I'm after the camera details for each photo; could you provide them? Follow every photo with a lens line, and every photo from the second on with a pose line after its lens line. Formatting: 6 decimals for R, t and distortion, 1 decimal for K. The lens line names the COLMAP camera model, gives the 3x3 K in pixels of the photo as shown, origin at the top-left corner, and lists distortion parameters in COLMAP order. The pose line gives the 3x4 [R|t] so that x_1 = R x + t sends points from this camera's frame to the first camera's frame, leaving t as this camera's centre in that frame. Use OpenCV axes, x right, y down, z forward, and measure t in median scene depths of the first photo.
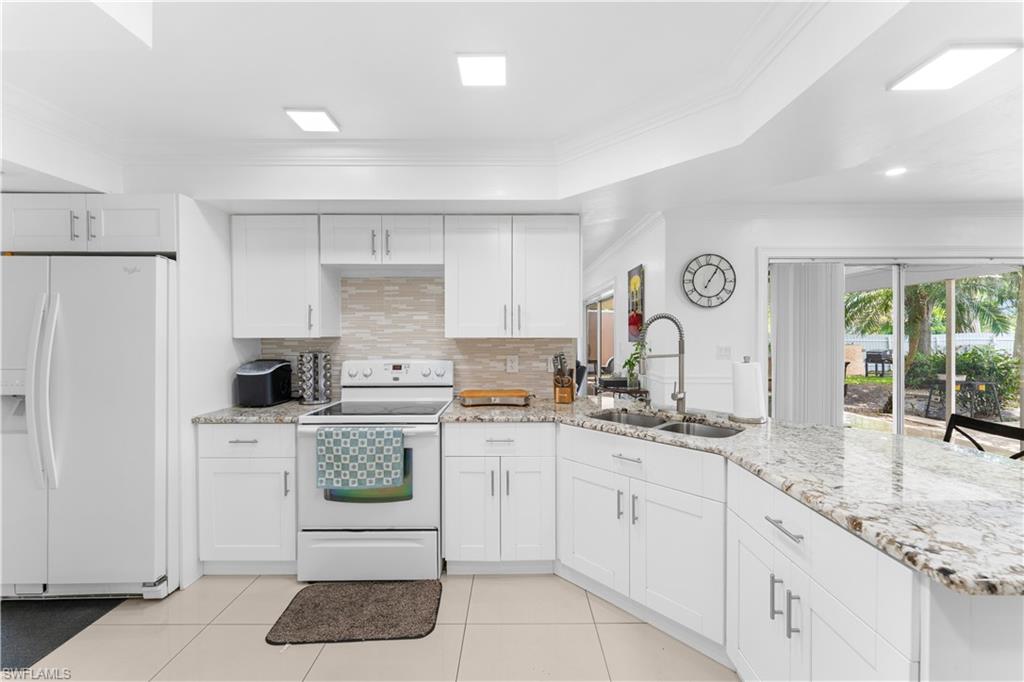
lens RADIAL K [[418.9, 0, 515.9], [0, 418.9, 339.0], [0, 0, 1]] dist [-0.000545, 0.000088]
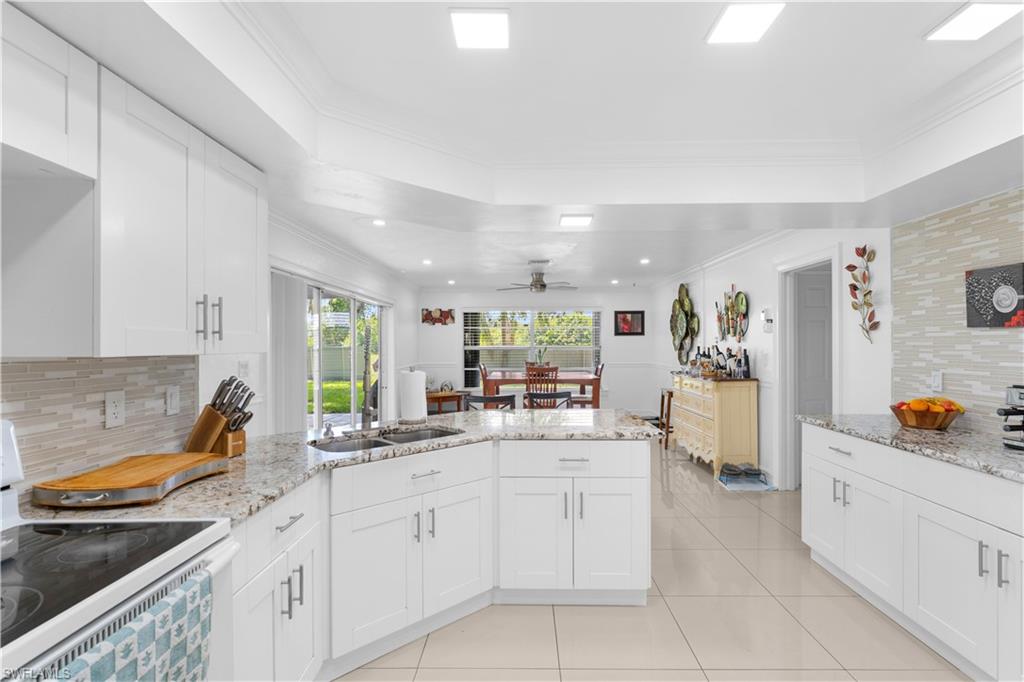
lens RADIAL K [[492.3, 0, 519.8], [0, 492.3, 348.3], [0, 0, 1]] dist [-0.003405, 0.000094]
pose [[0.004926, -0.004900, 0.999976, -0.659054], [0.017819, 0.999830, 0.004811, -0.006867], [-0.999829, 0.017795, 0.005013, 0.582159]]
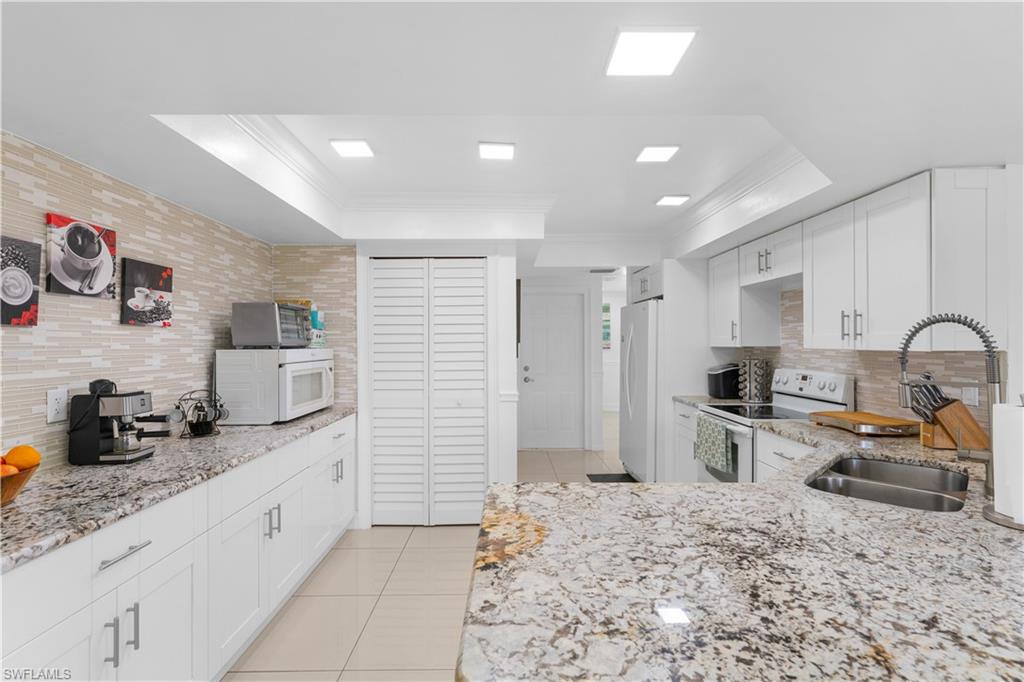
lens RADIAL K [[492.3, 0, 509.9], [0, 492.3, 337.9], [0, 0, 1]] dist [-0.003405, 0.000094]
pose [[0.000128, -0.008279, -0.999966, 0.958591], [-0.011276, 0.999902, -0.008280, -0.010560], [0.999936, 0.011276, 0.000035, 0.327466]]
